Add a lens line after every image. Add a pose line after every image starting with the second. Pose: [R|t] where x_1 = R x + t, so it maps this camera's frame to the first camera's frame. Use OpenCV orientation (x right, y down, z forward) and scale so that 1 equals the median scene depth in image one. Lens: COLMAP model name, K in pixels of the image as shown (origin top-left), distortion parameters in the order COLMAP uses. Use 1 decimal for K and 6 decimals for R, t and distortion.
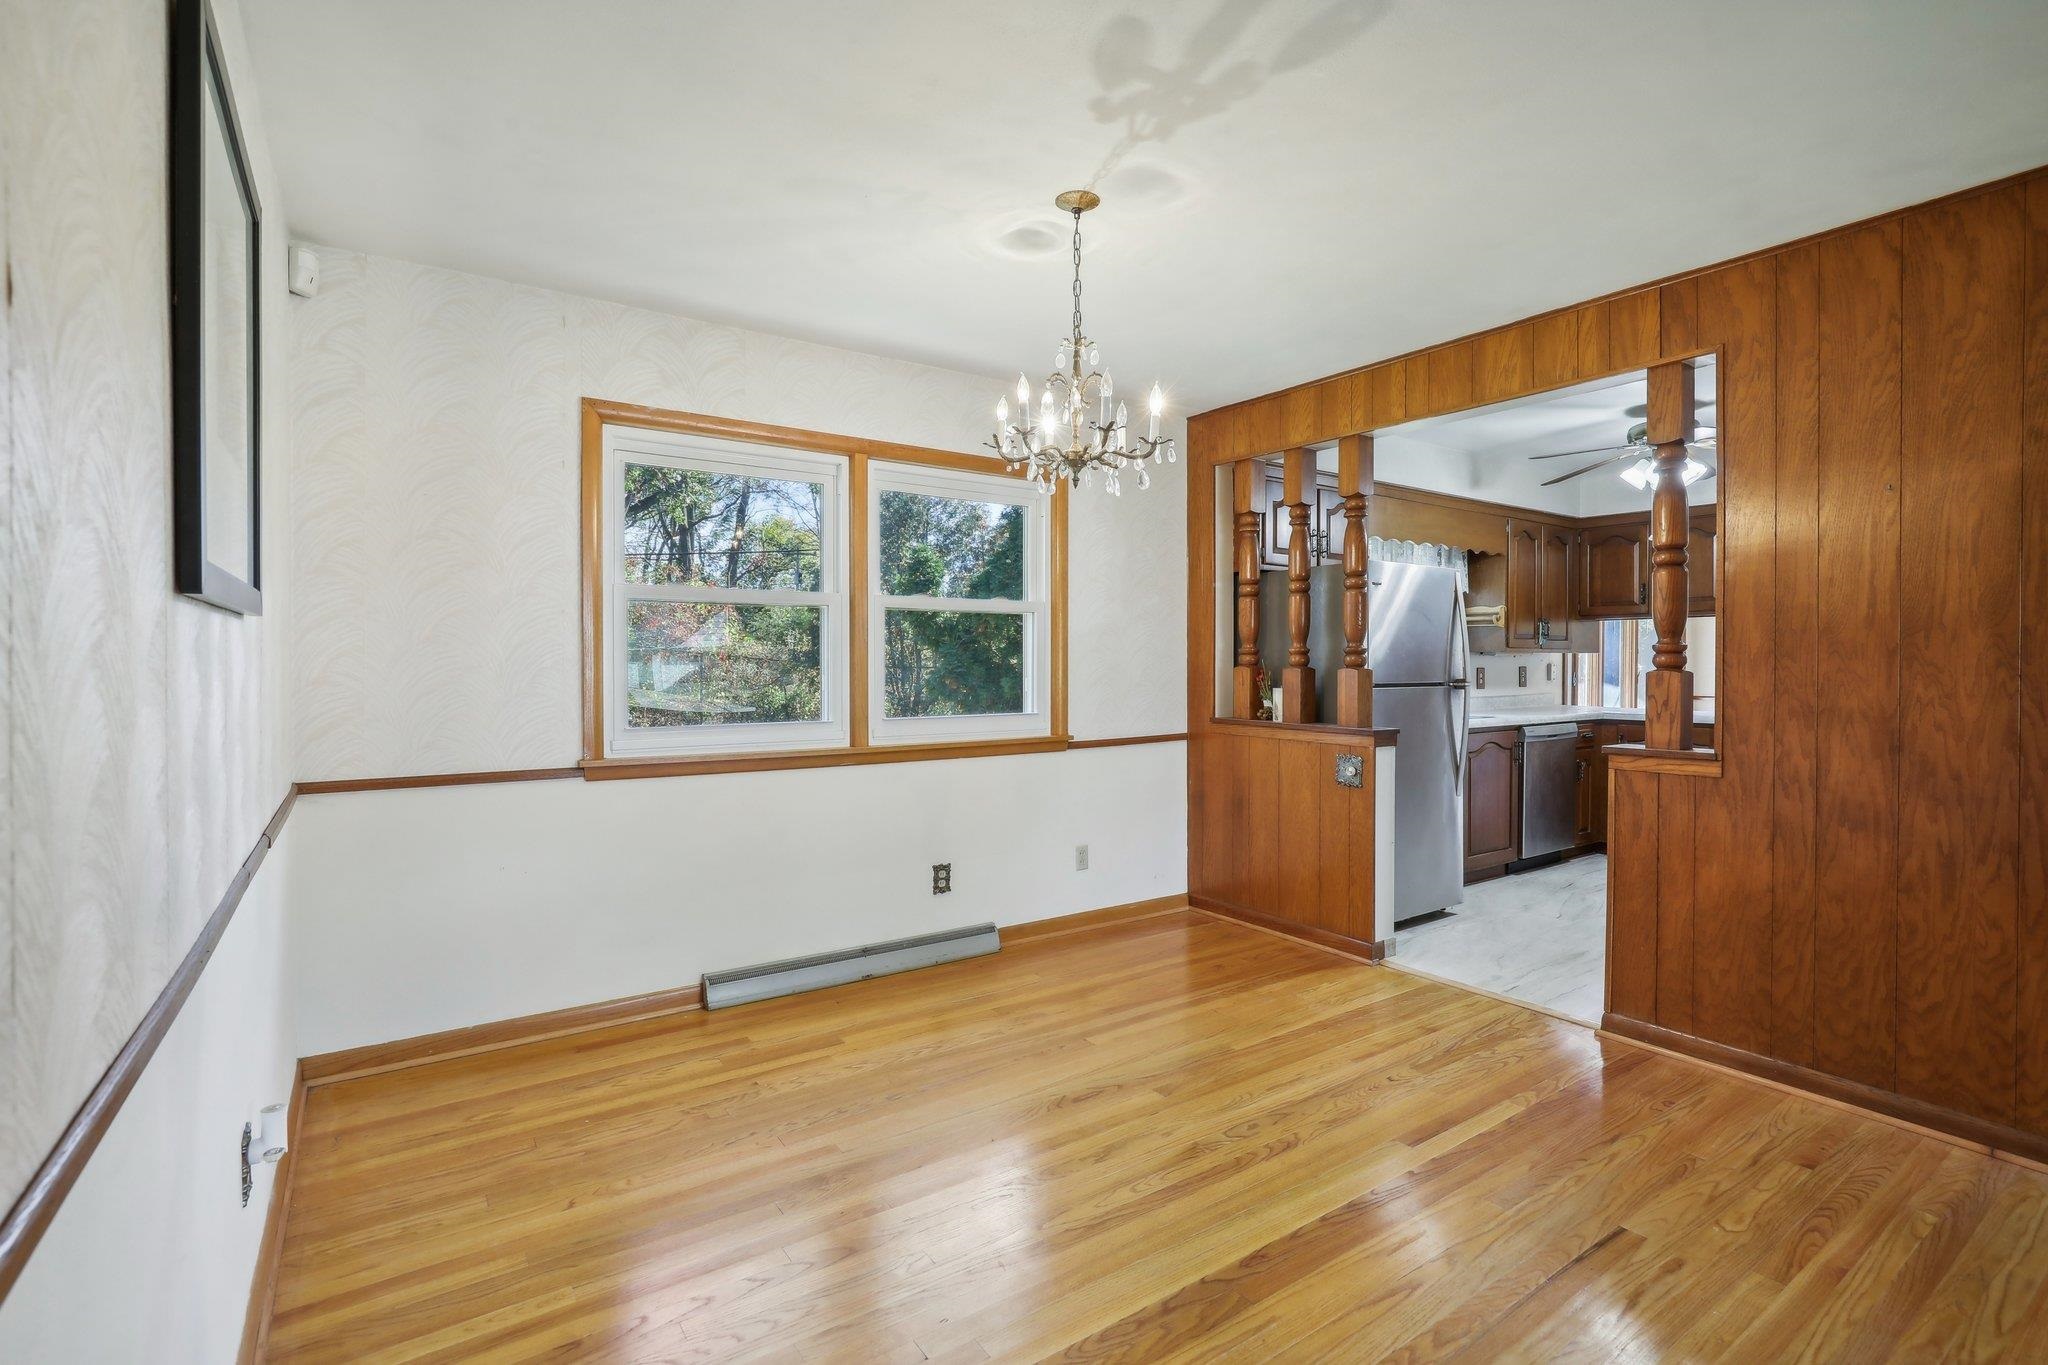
lens RADIAL K [[957.6, 0, 1044.2], [0, 957.6, 674.3], [0, 0, 1]] dist [-0.030709, 0.004674]
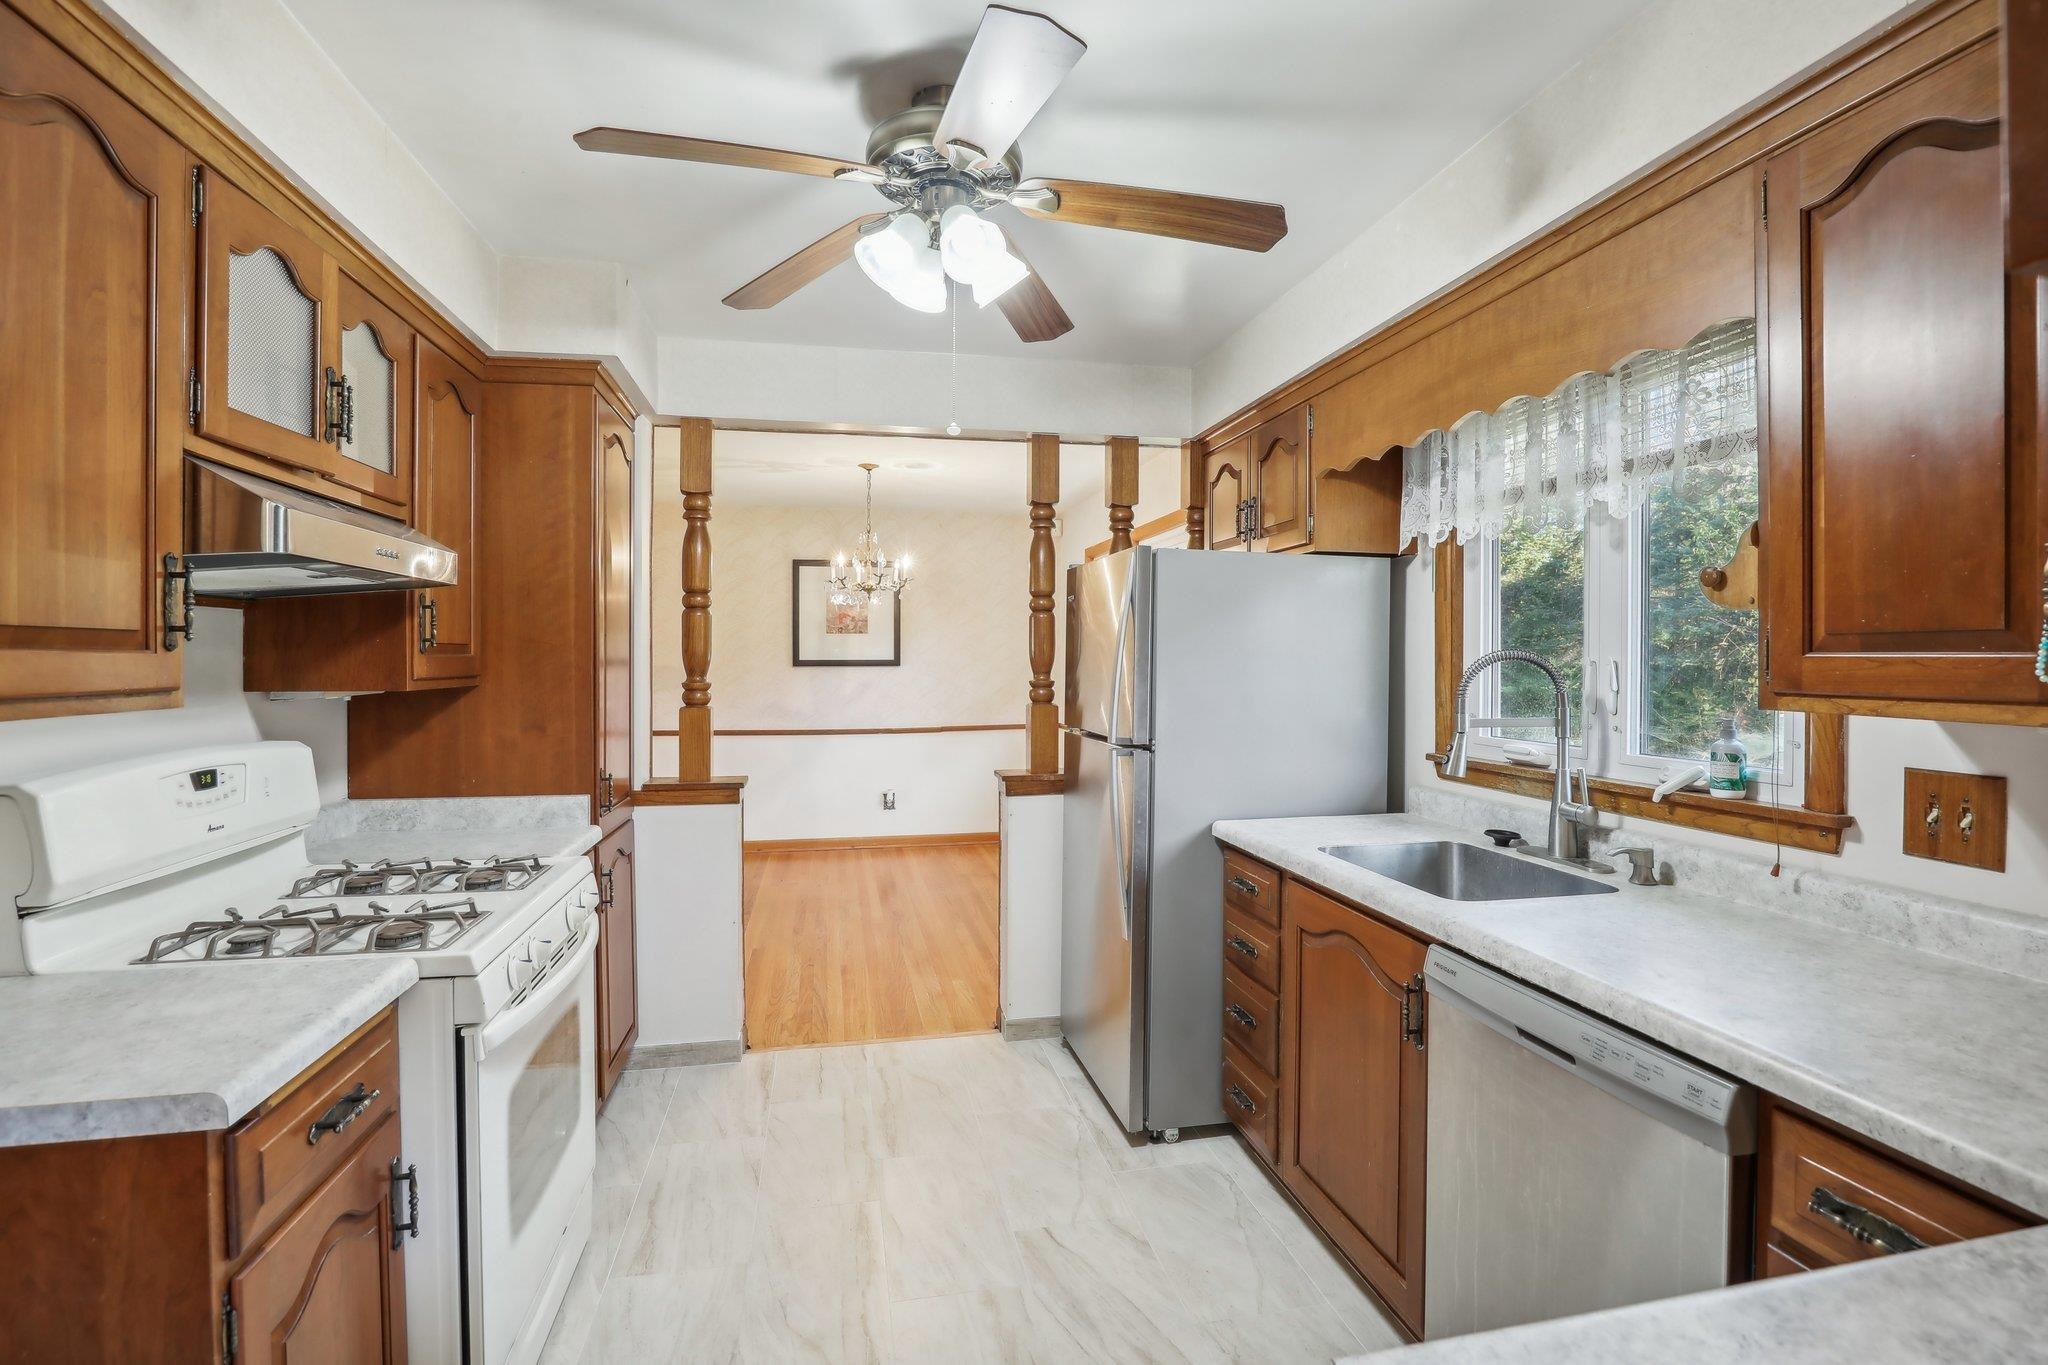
lens RADIAL K [[957.6, 0, 1047.5], [0, 957.6, 661.4], [0, 0, 1]] dist [-0.030709, 0.004674]
pose [[-0.382912, -0.001442, -0.923784, 0.734396], [-0.017928, 0.999822, 0.005870, -0.032218], [0.923611, 0.018809, -0.382870, 0.870619]]
